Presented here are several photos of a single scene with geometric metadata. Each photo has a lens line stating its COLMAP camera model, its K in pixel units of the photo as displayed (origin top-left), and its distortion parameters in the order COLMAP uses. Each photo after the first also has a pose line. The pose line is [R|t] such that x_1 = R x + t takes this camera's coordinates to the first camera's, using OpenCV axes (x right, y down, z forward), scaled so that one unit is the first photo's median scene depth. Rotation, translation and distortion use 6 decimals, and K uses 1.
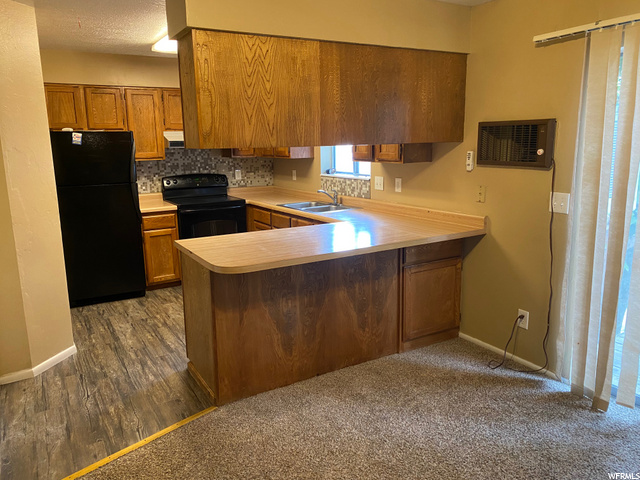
lens RADIAL K [[489.8, 0, 319.8], [0, 489.8, 239.1], [0, 0, 1]] dist [0.054574, 0.010545]
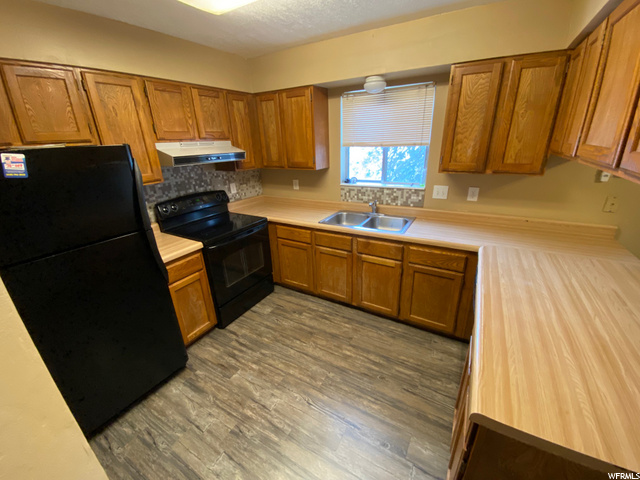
lens RADIAL K [[259.7, 0, 321.4], [0, 259.7, 239.9], [0, 0, 1]] dist [0.000634, -0.001504]
pose [[0.876583, -0.182544, 0.445287, -0.304143], [0.111256, 0.977071, 0.181531, -0.124325], [-0.468214, -0.109586, 0.876793, 0.550625]]
